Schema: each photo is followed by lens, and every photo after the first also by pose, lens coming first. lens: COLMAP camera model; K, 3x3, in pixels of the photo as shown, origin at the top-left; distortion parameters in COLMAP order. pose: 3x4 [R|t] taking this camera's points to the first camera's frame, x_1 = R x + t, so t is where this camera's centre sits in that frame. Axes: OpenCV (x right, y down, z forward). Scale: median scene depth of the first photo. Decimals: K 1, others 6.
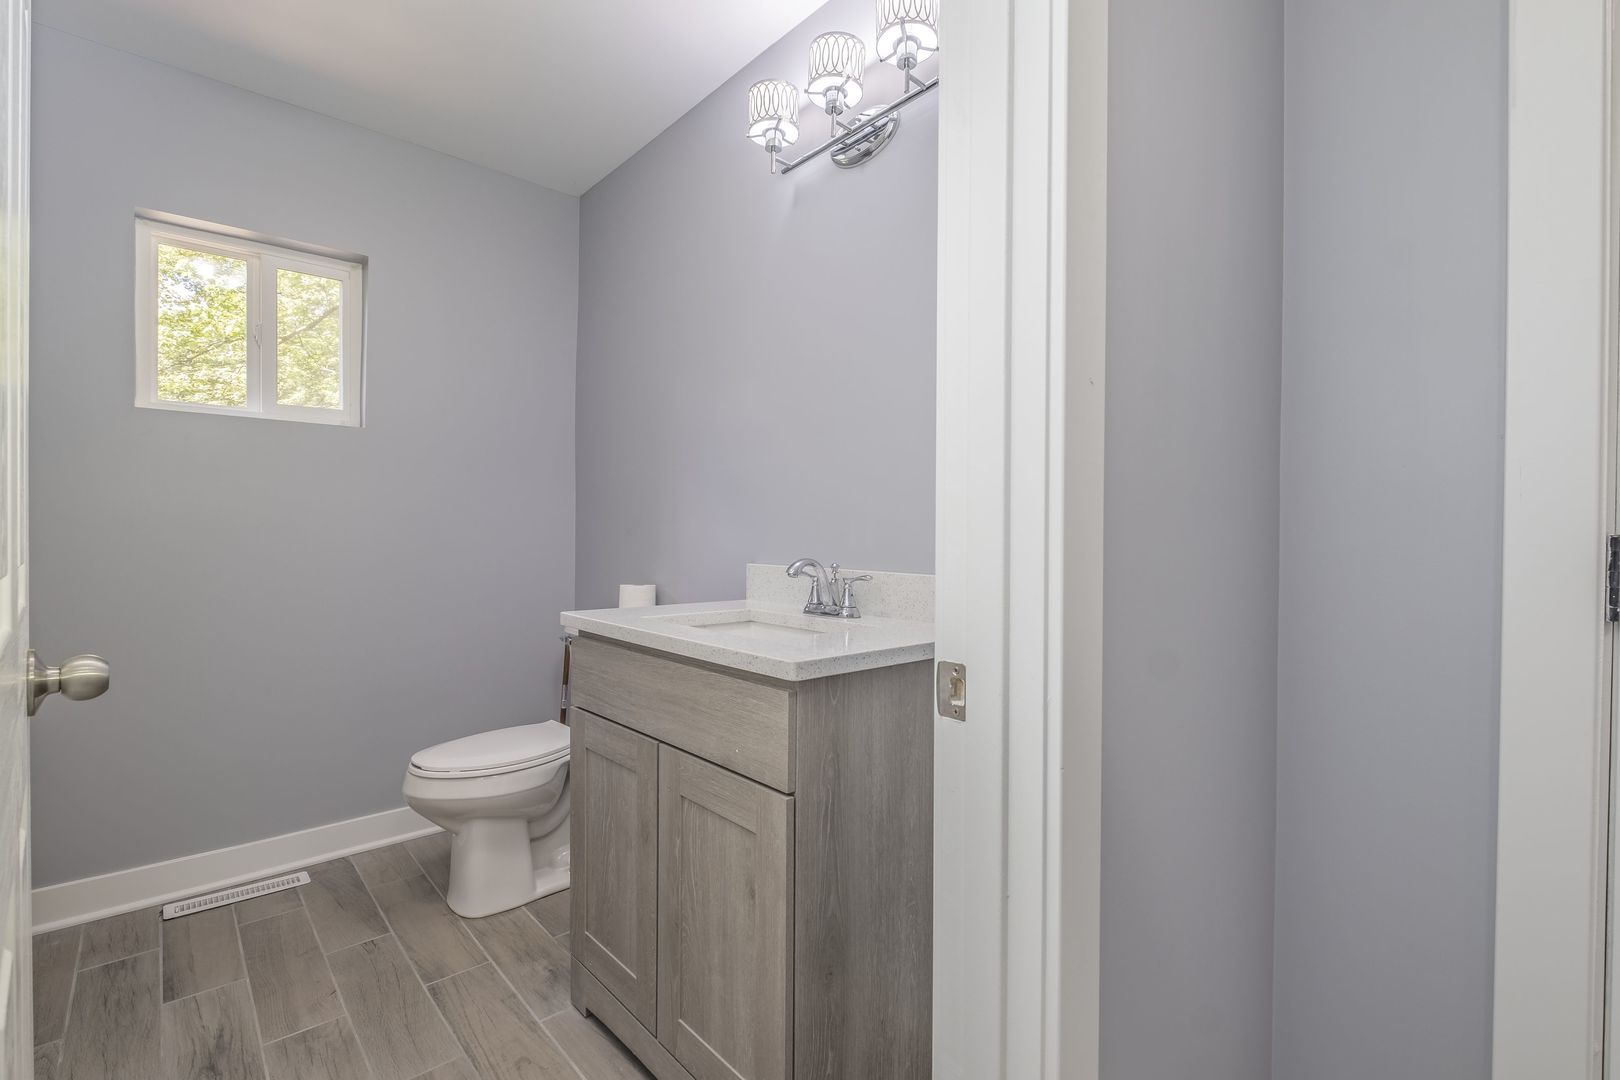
lens RADIAL K [[738.2, 0, 806.6], [0, 738.2, 535.2], [0, 0, 1]] dist [-0.003607, -0.001227]
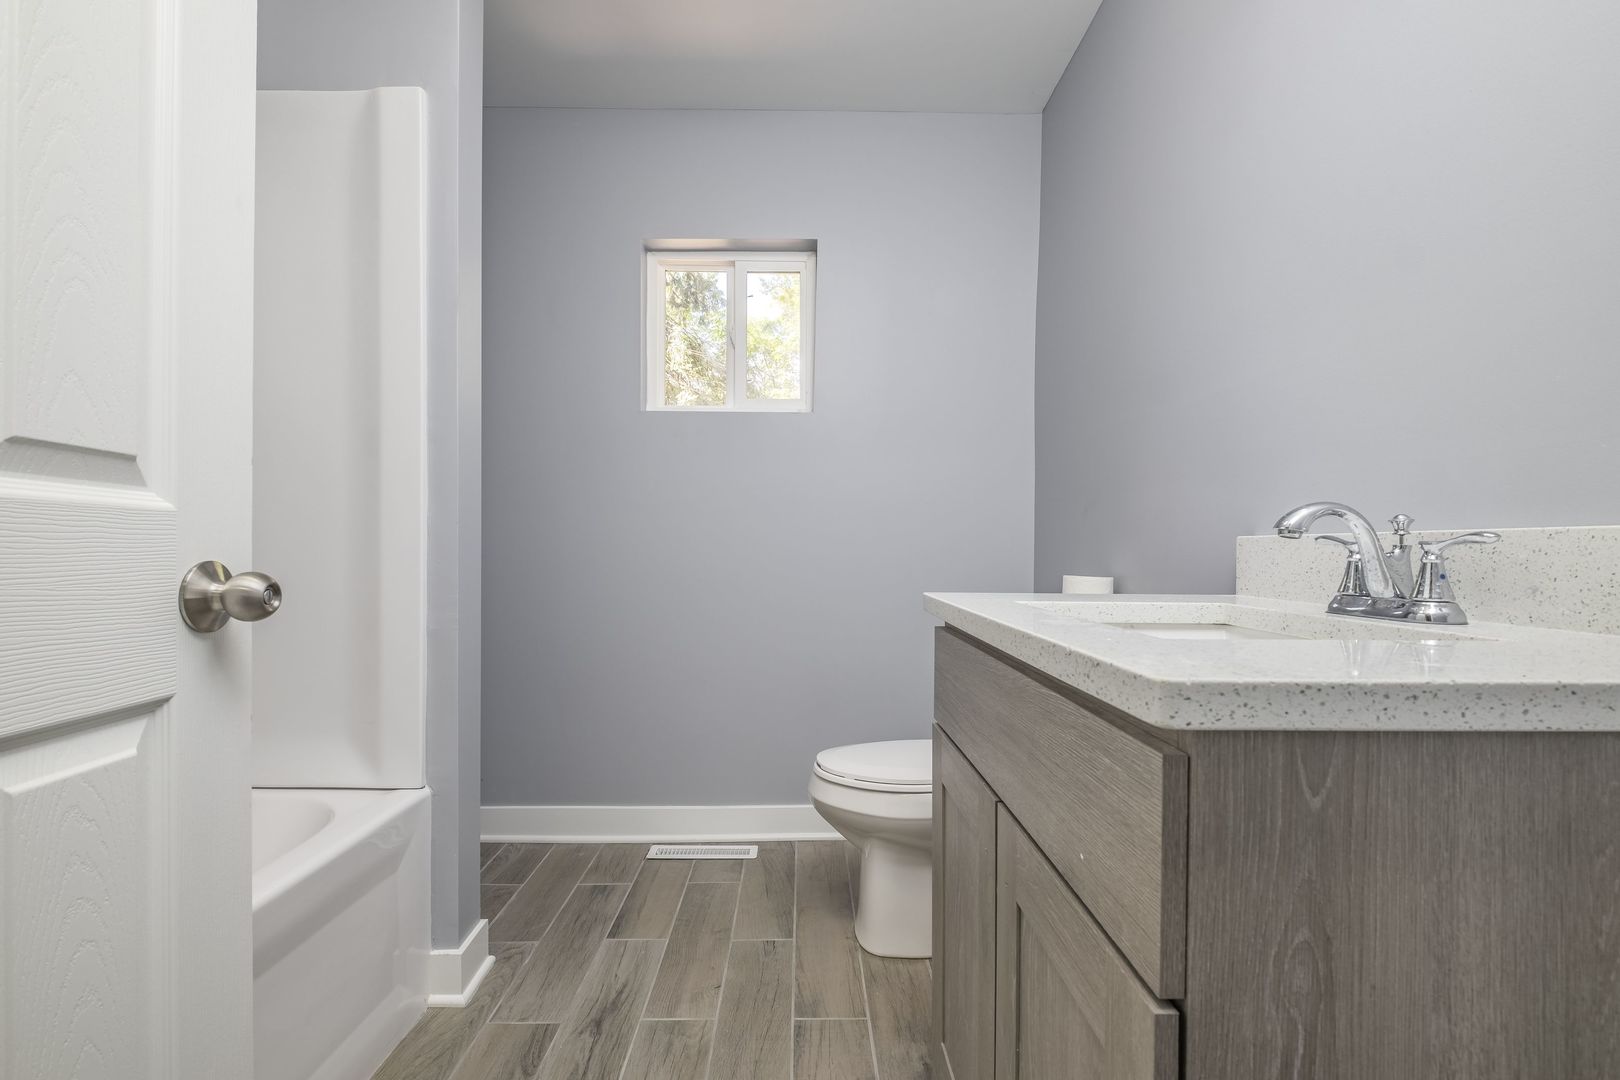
lens RADIAL K [[730.8, 0, 809.9], [0, 730.8, 552.9], [0, 0, 1]] dist [-0.004909, -0.001532]
pose [[0.752771, -0.000906, -0.658281, 0.061109], [-0.001886, 0.999992, -0.003533, 0.065558], [0.658279, 0.003902, 0.752764, 0.361653]]
